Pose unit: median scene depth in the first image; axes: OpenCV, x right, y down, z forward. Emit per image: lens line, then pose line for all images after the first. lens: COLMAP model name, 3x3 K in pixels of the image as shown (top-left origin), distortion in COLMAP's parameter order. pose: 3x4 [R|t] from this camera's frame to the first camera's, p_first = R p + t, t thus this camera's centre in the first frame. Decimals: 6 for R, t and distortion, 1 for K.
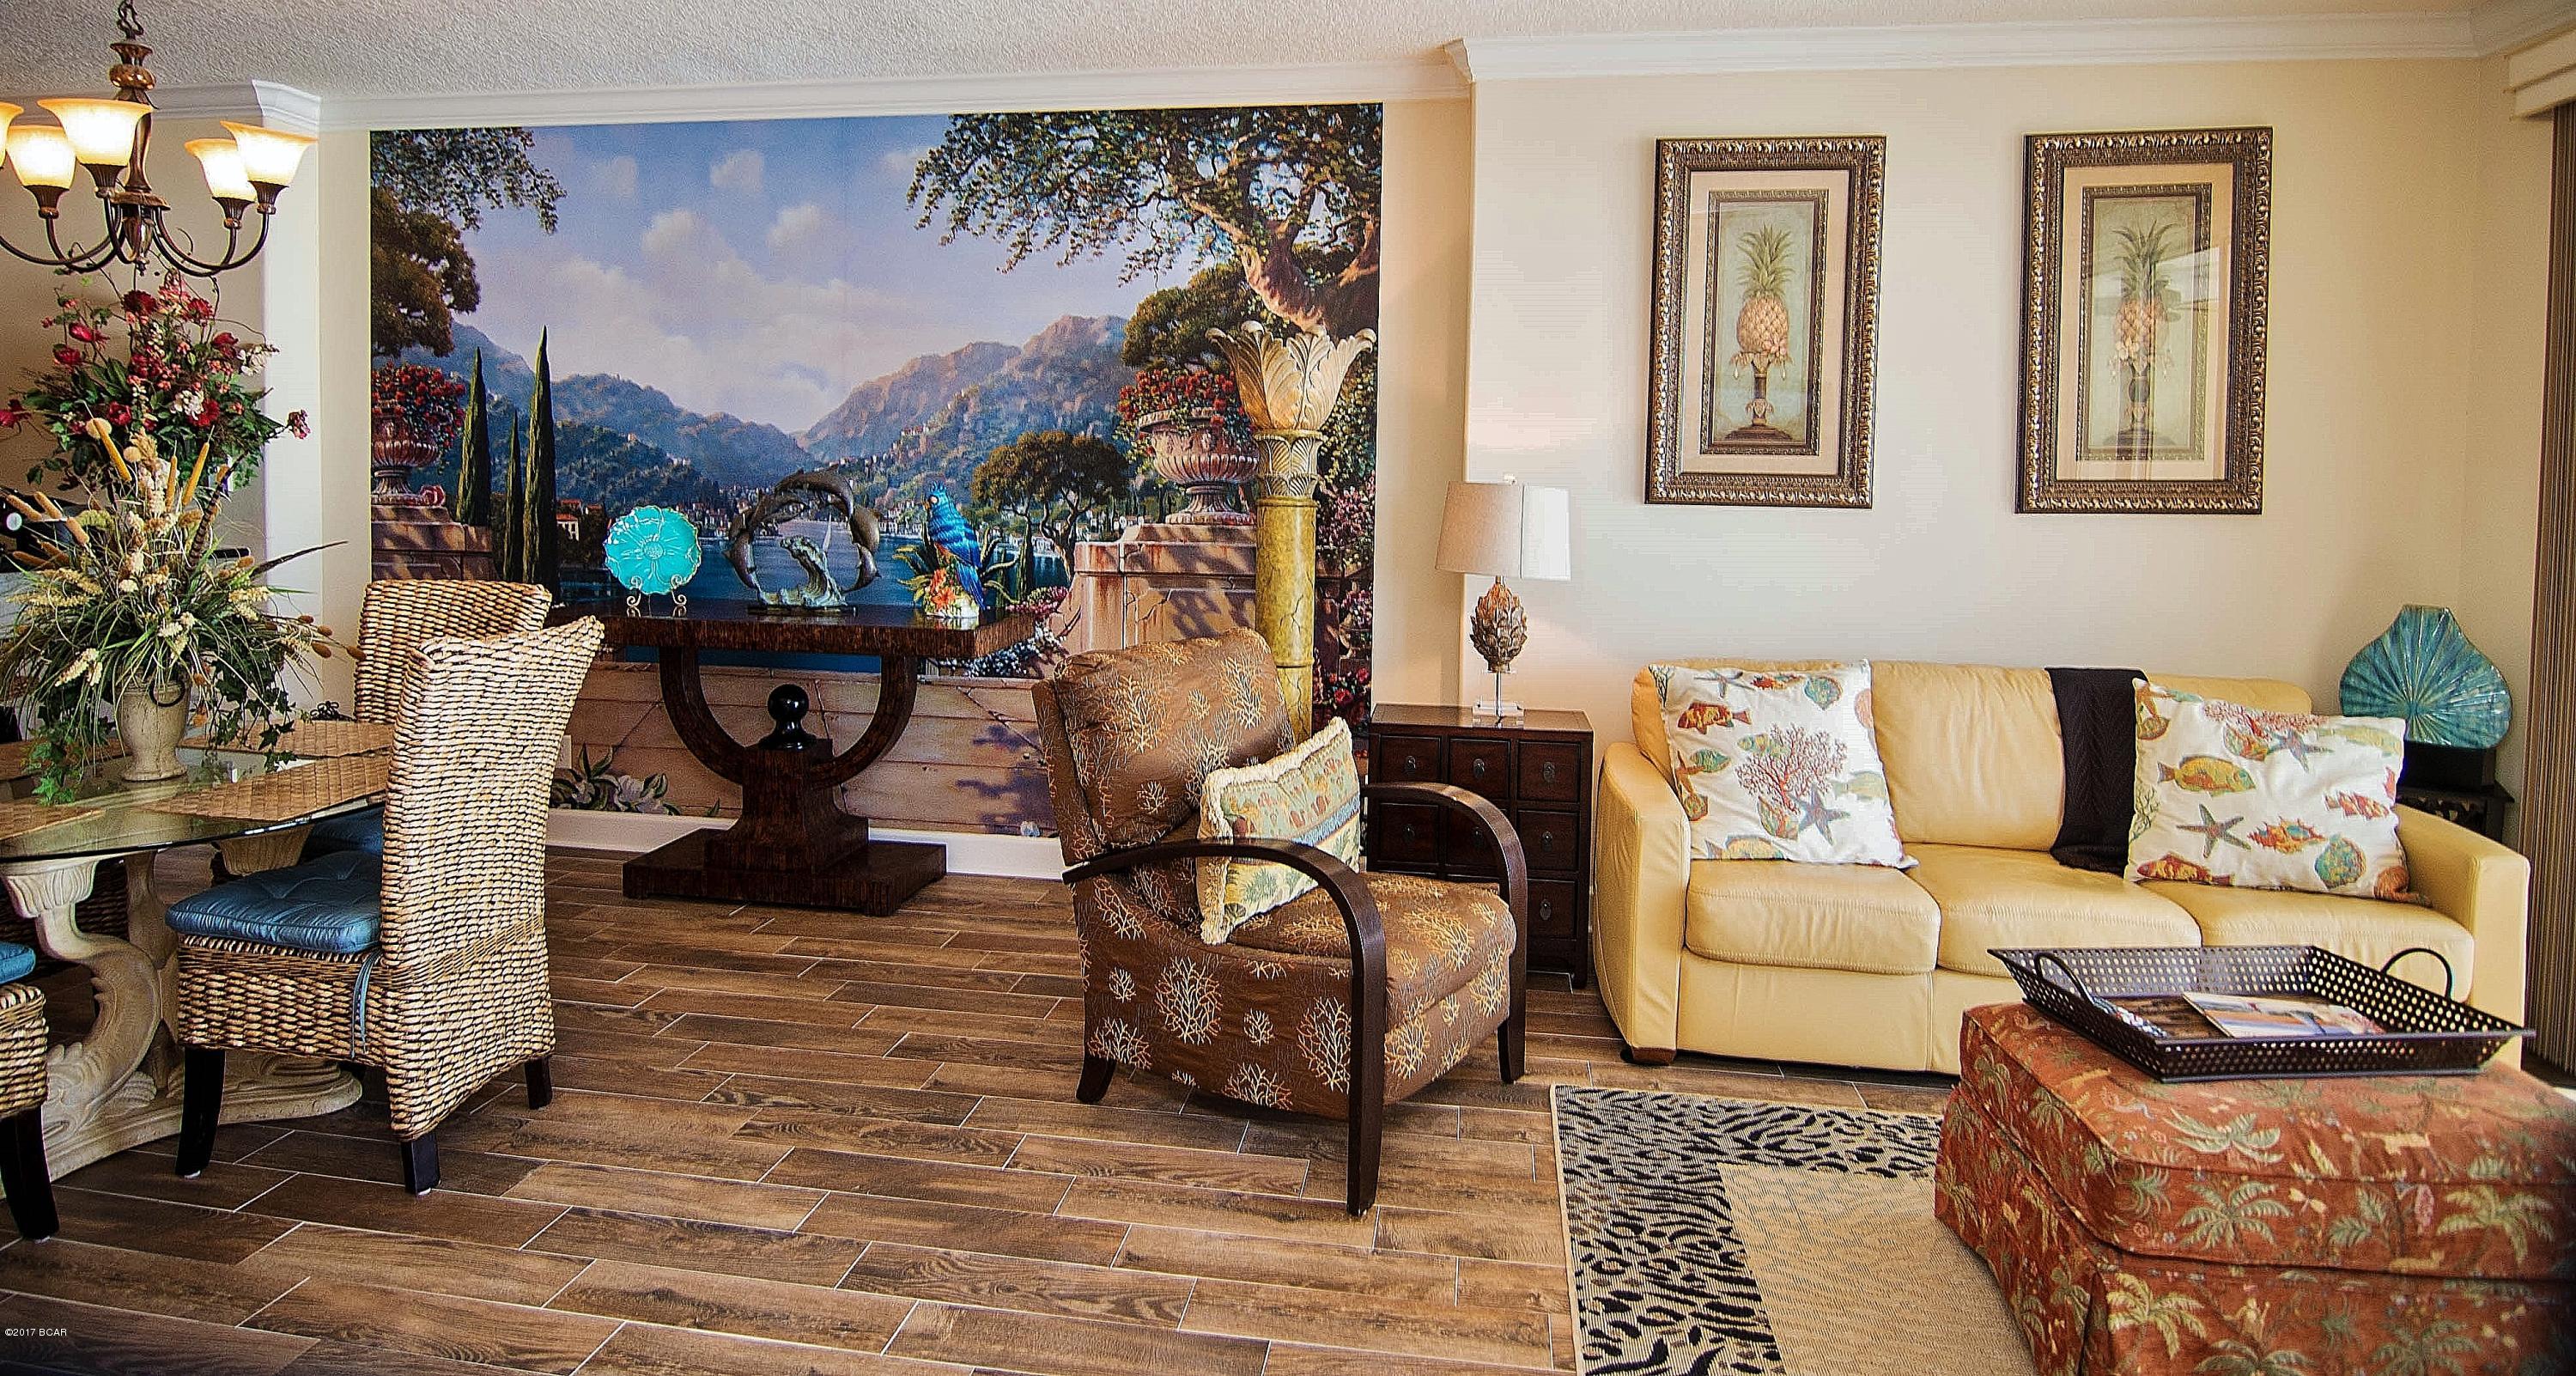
lens RADIAL K [[1373.2, 0, 1287.8], [0, 1373.2, 509.0], [0, 0, 1]] dist [-0.006774, -0.009904]
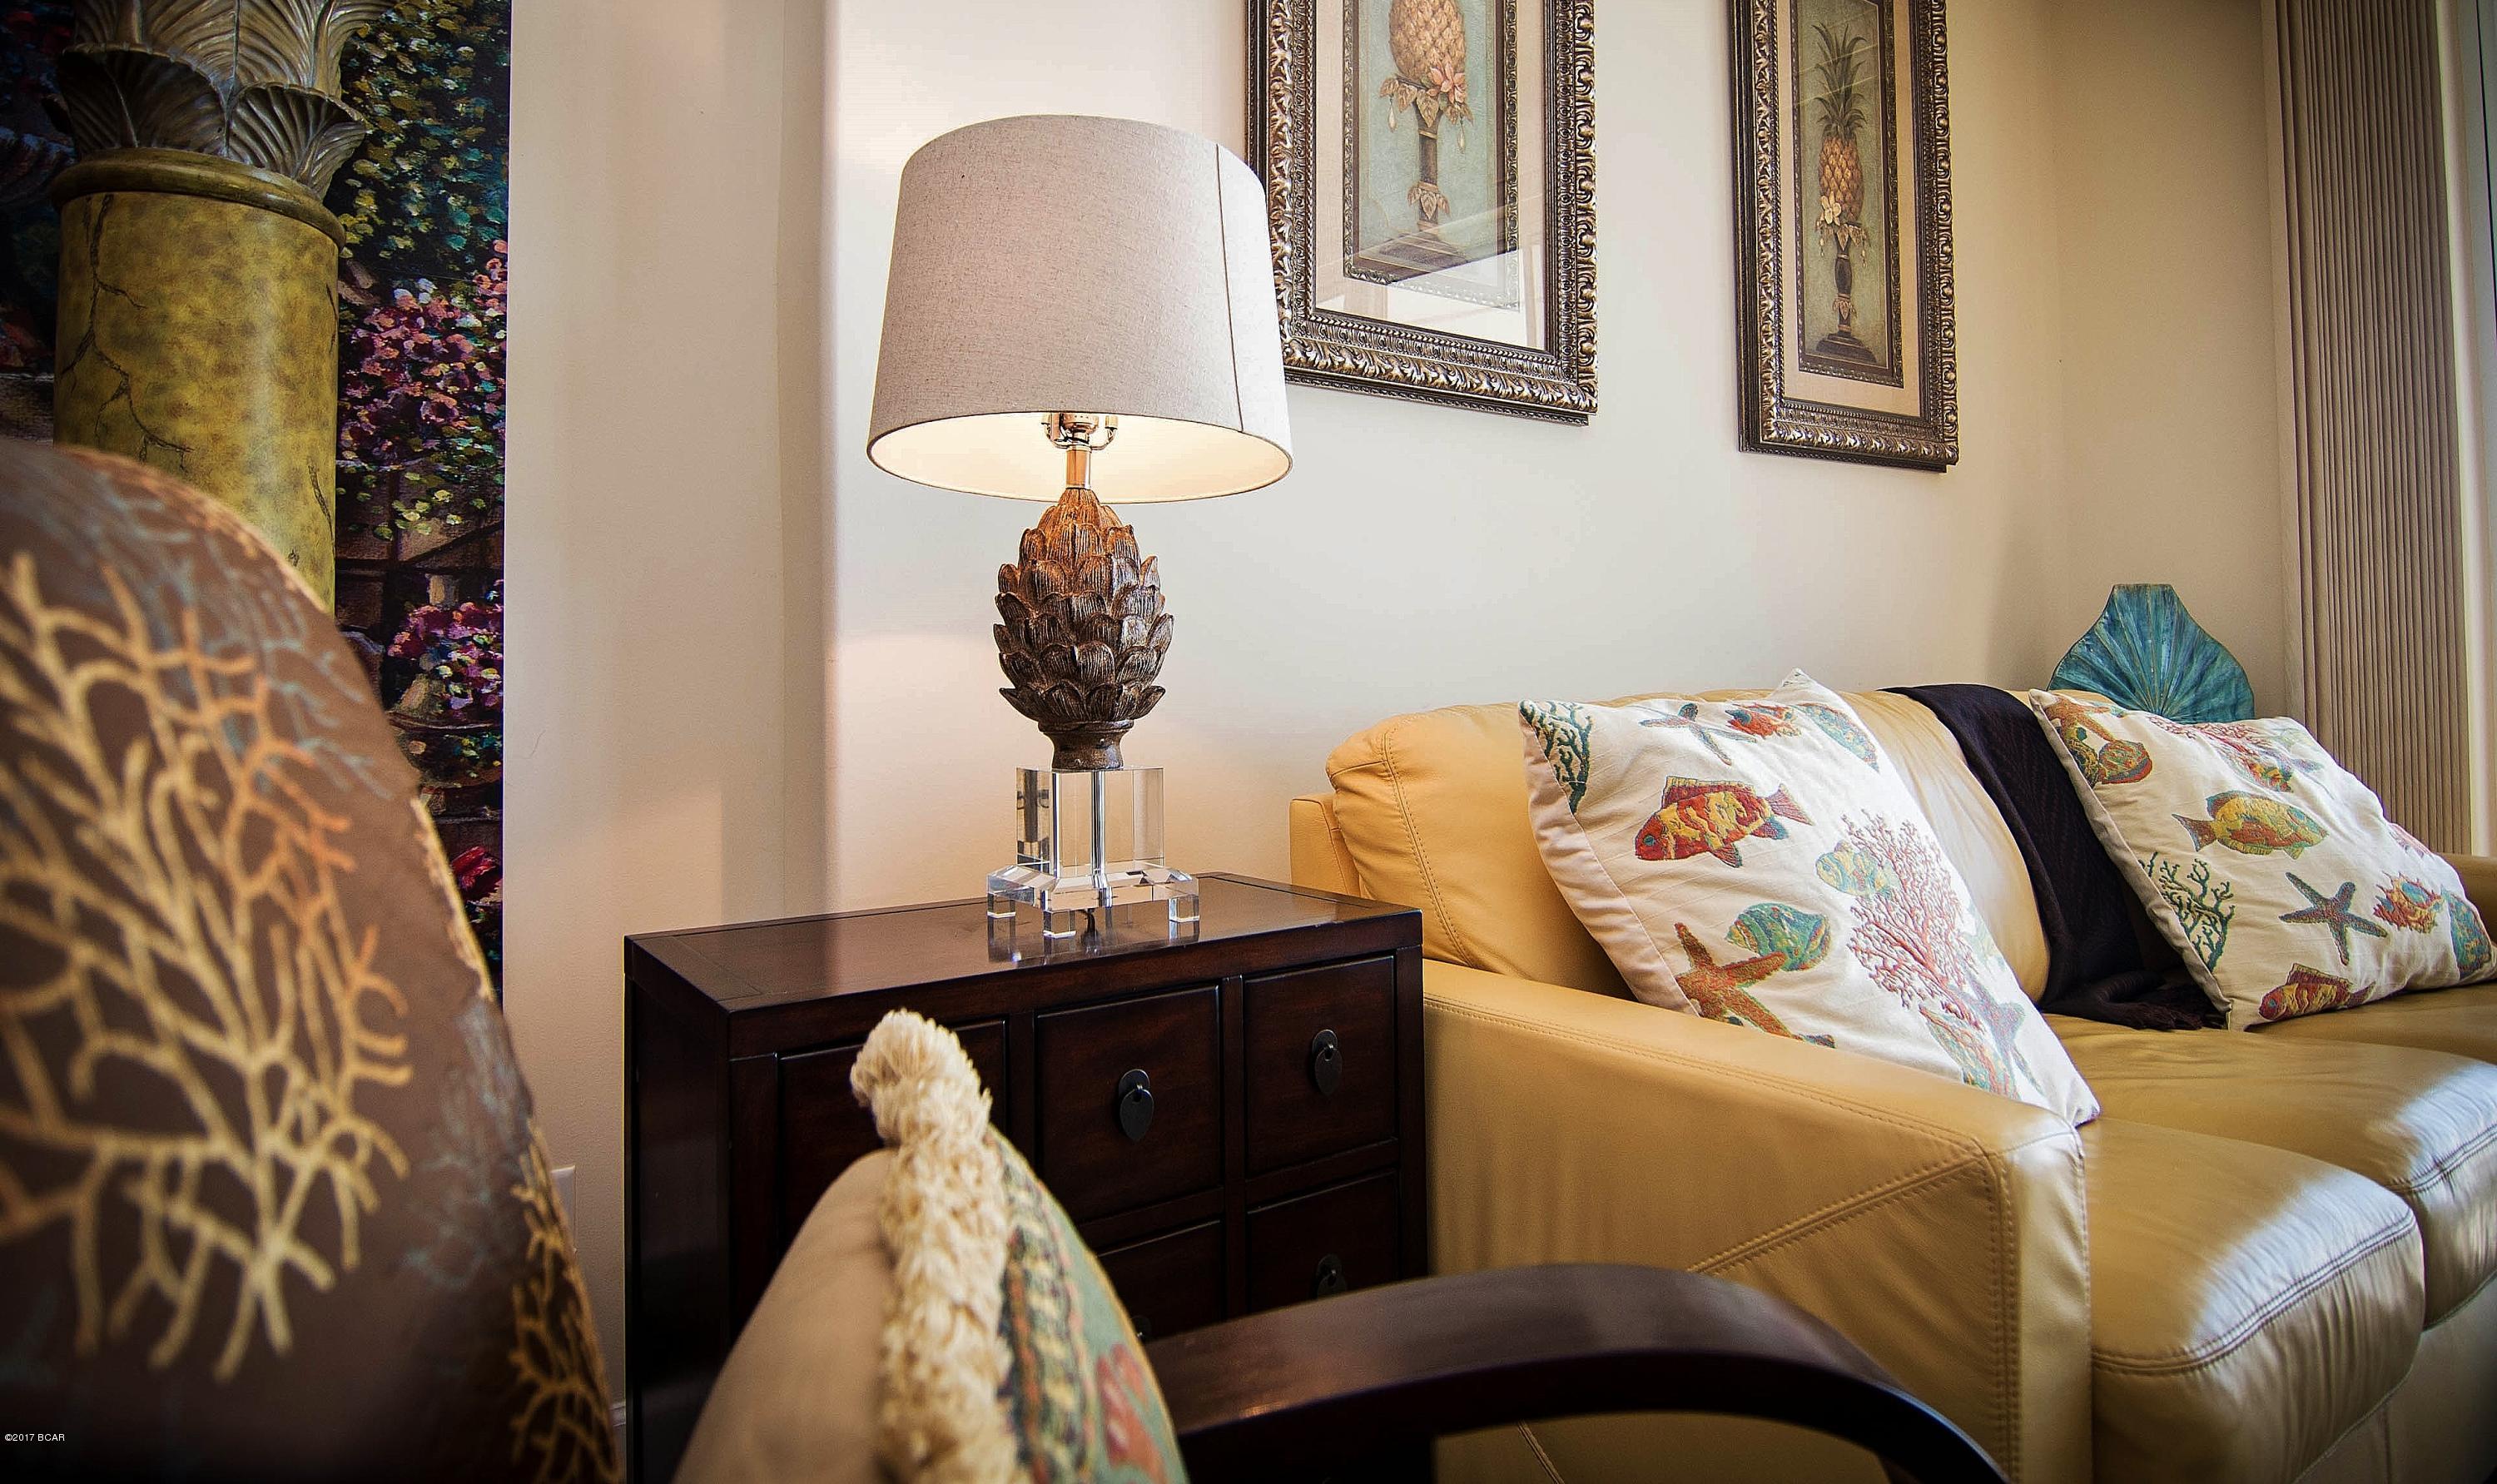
lens RADIAL K [[1301.9, 0, 1187.6], [0, 1301.9, 653.2], [0, 0, 1]] dist [-0.016397, -0.001812]
pose [[0.734142, -0.006058, 0.678969, -0.037516], [0.042322, 0.998424, -0.036853, 0.120701], [-0.677676, 0.055791, 0.733241, 0.887164]]
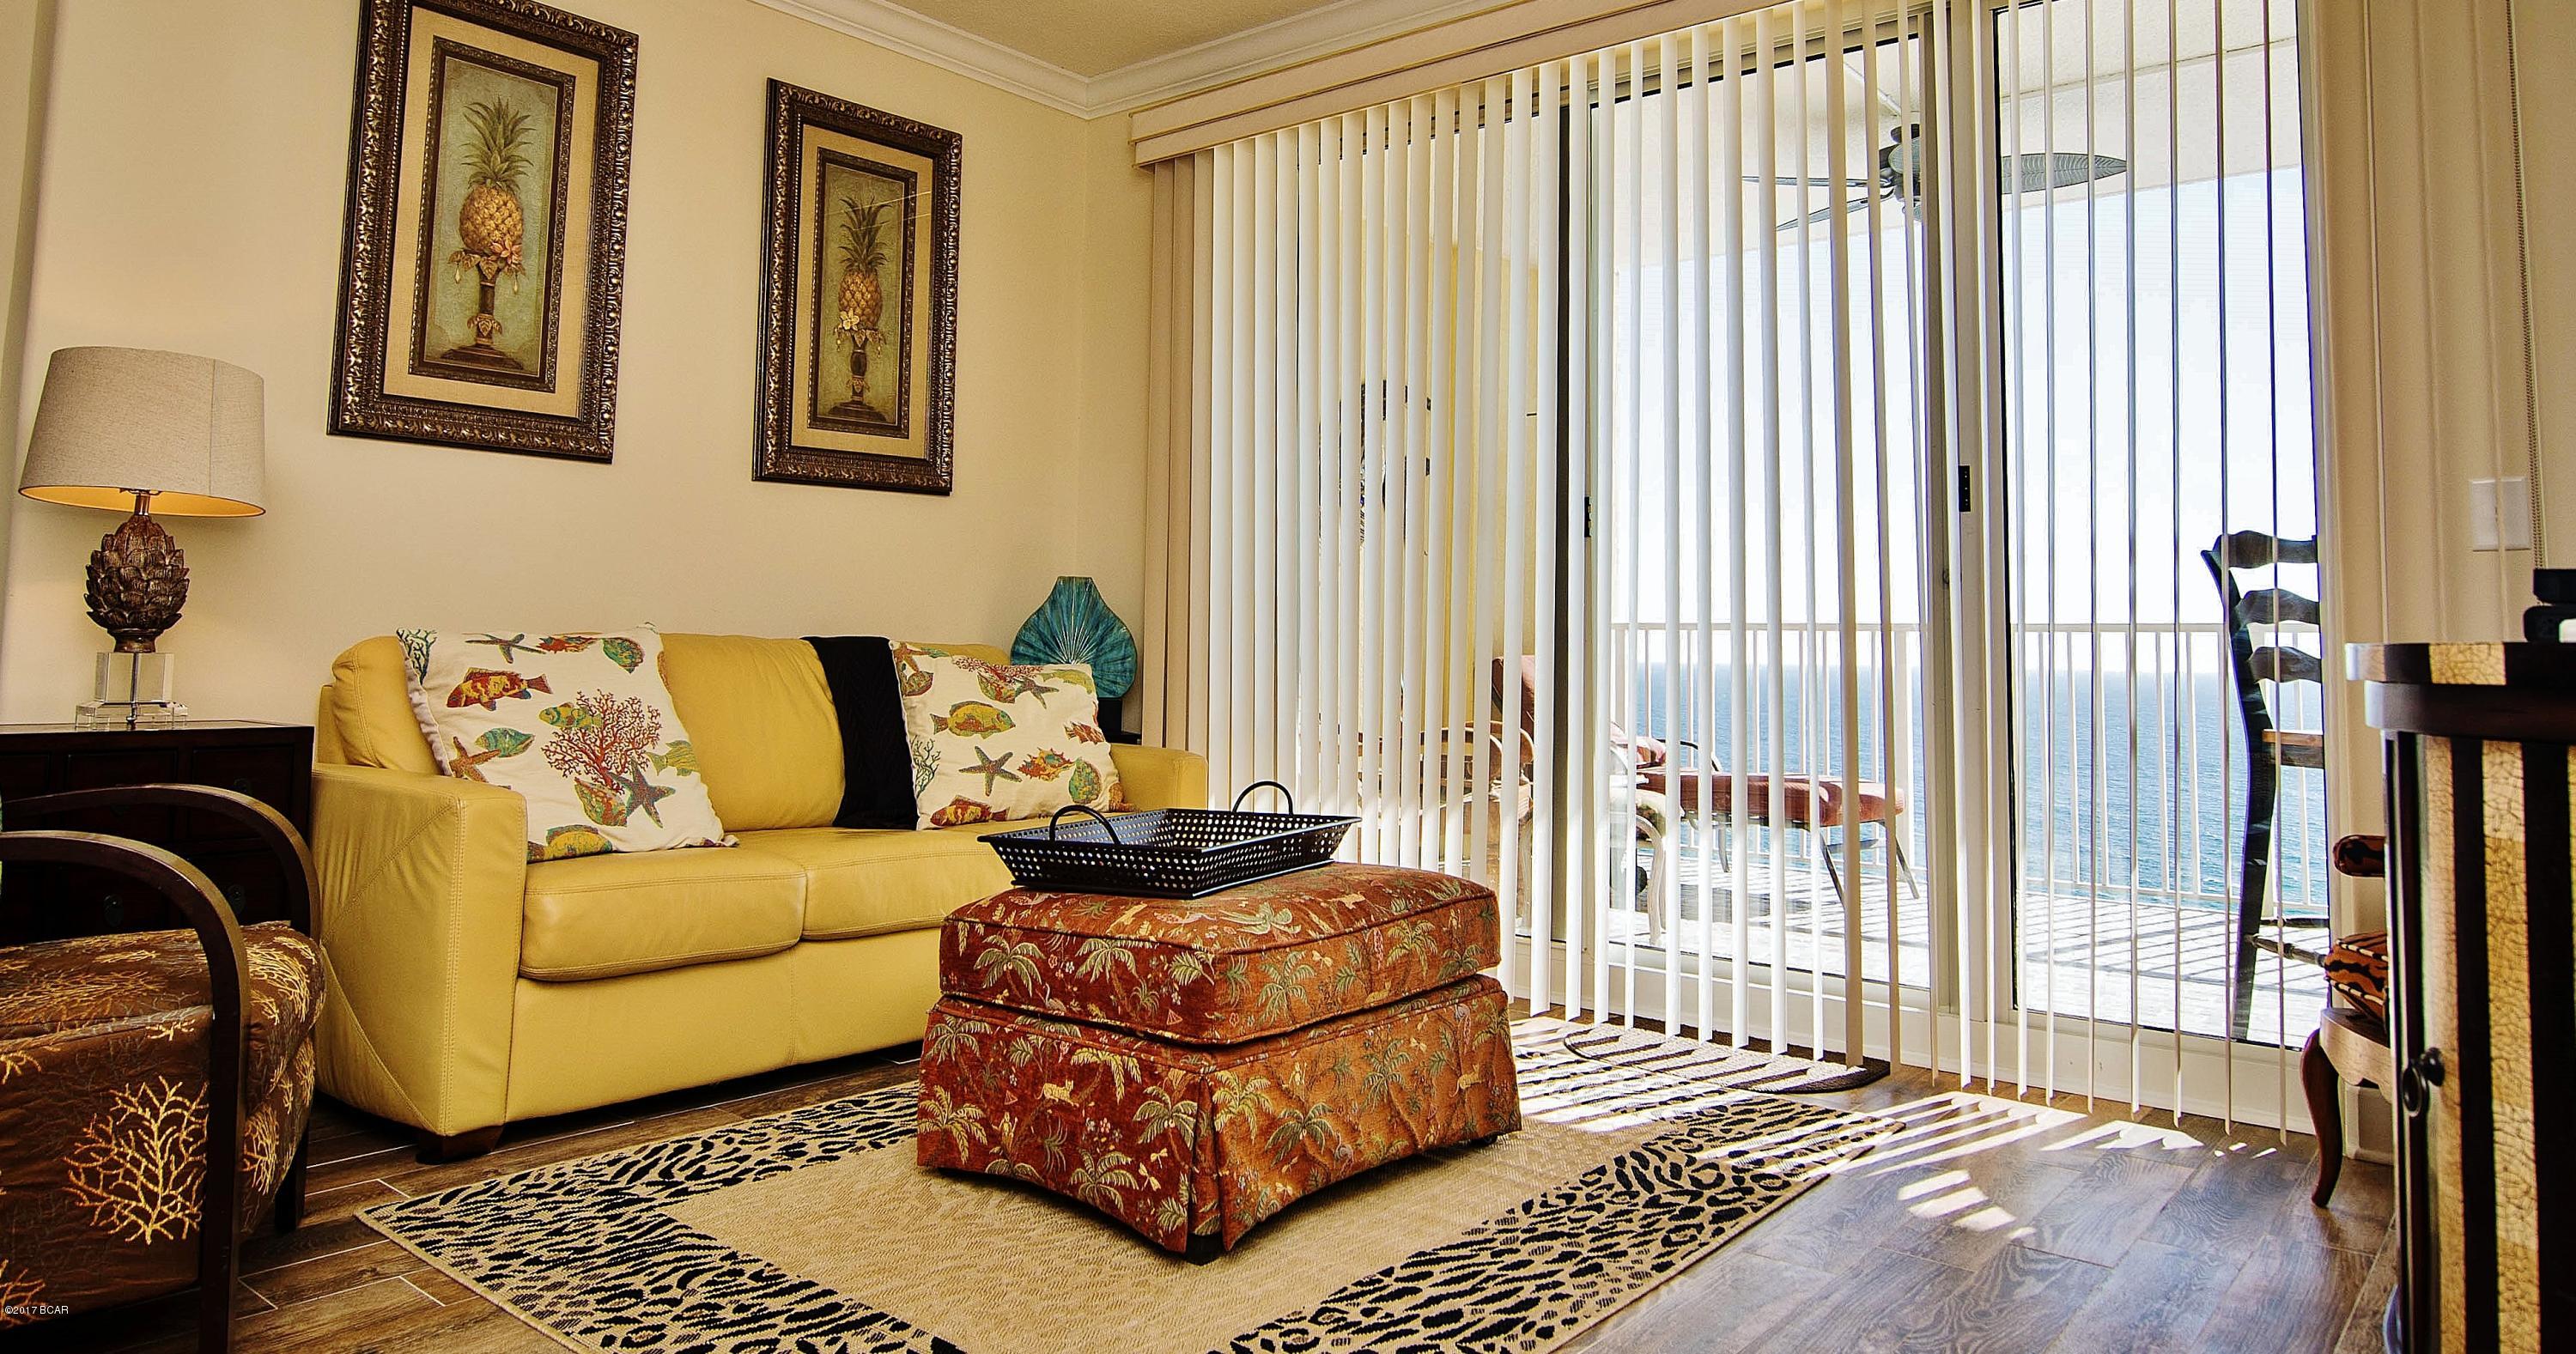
lens RADIAL K [[1604.9, 0, 1235.3], [0, 1604.9, 527.5], [0, 0, 1]] dist [-0.034782, 0.002013]
pose [[0.517357, 0.060914, 0.853599, -0.246566], [0.020862, 0.996269, -0.083739, 0.153805], [-0.855515, 0.061131, 0.514156, 0.210630]]
